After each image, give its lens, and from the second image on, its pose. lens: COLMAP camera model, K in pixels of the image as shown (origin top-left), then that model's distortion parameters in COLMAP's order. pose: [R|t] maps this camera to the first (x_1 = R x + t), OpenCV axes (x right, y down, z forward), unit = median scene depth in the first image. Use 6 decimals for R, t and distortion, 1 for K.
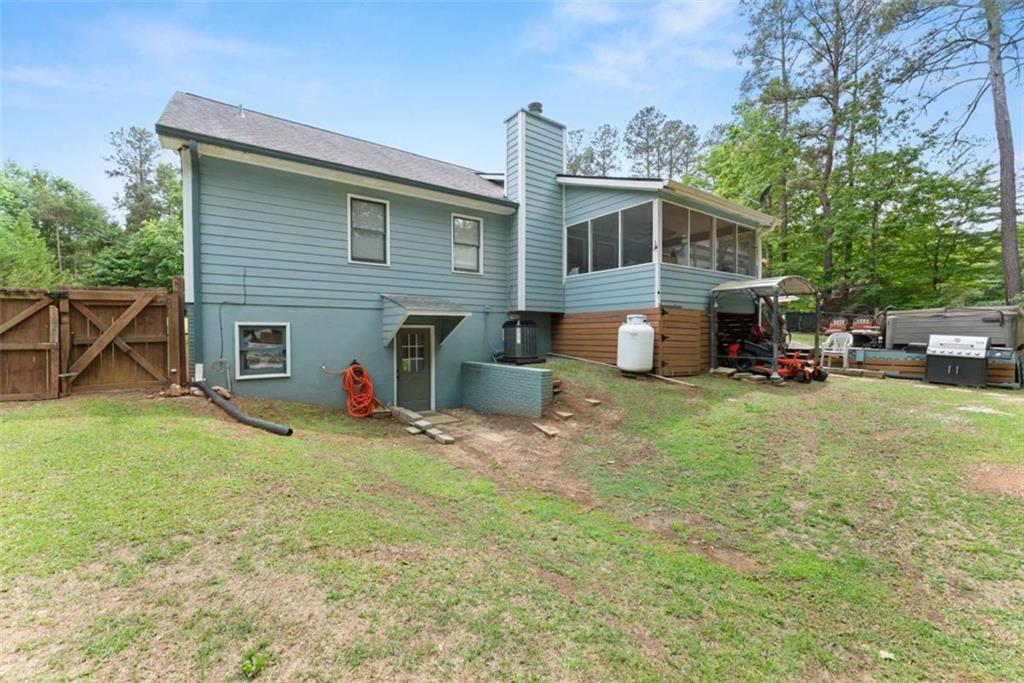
lens RADIAL K [[424.0, 0, 509.8], [0, 424.0, 340.2], [0, 0, 1]] dist [-0.000252, -0.000035]
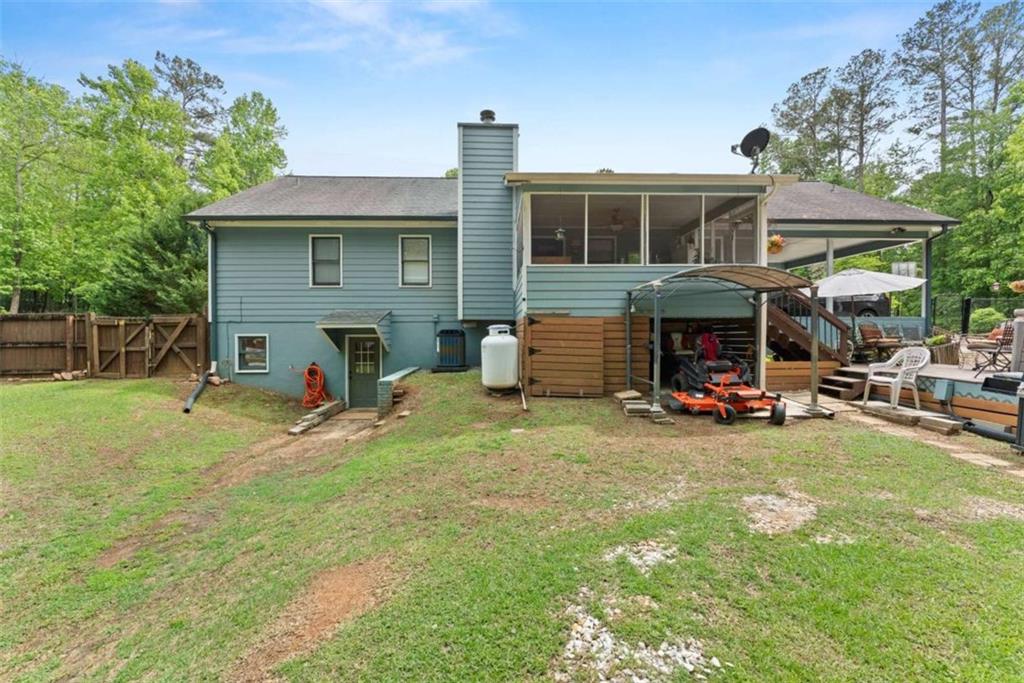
lens RADIAL K [[424.0, 0, 509.8], [0, 424.0, 340.2], [0, 0, 1]] dist [-0.000252, -0.000035]
pose [[0.824654, 0.011411, -0.565522, 0.821018], [-0.008844, 0.999934, 0.007280, -0.034095], [0.565568, -0.001002, 0.824701, 0.260616]]
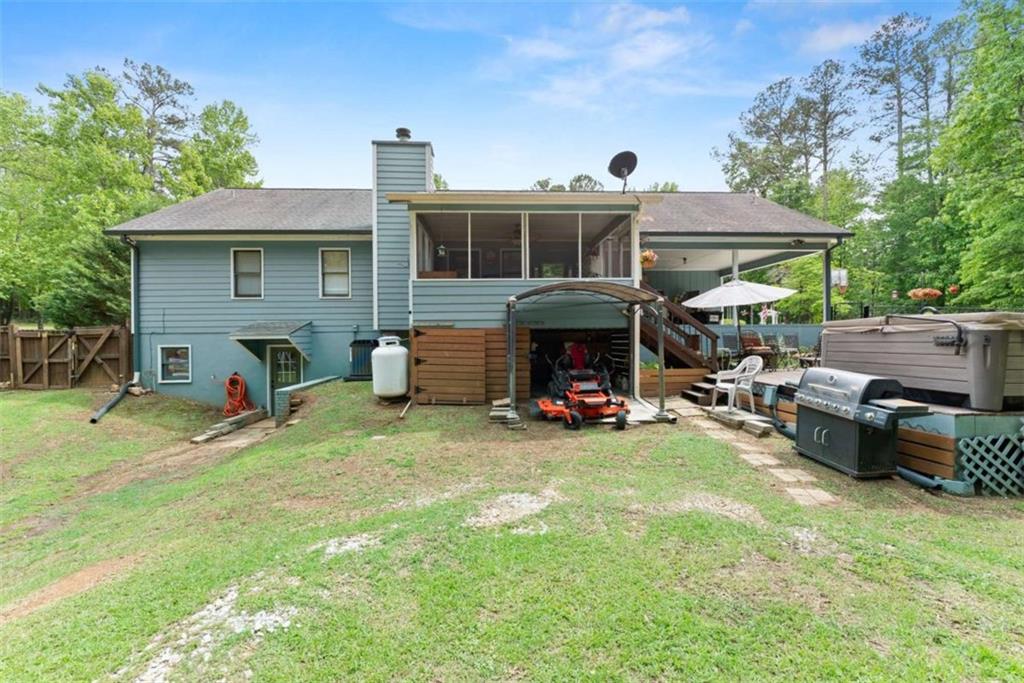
lens RADIAL K [[427.1, 0, 512.0], [0, 427.1, 341.5], [0, 0, 1]] dist [-0.002064, 0.000215]
pose [[0.835091, 0.001928, -0.550108, 1.045378], [-0.001910, 0.999998, 0.000605, -0.049757], [0.550108, 0.000546, 0.835093, 0.344797]]
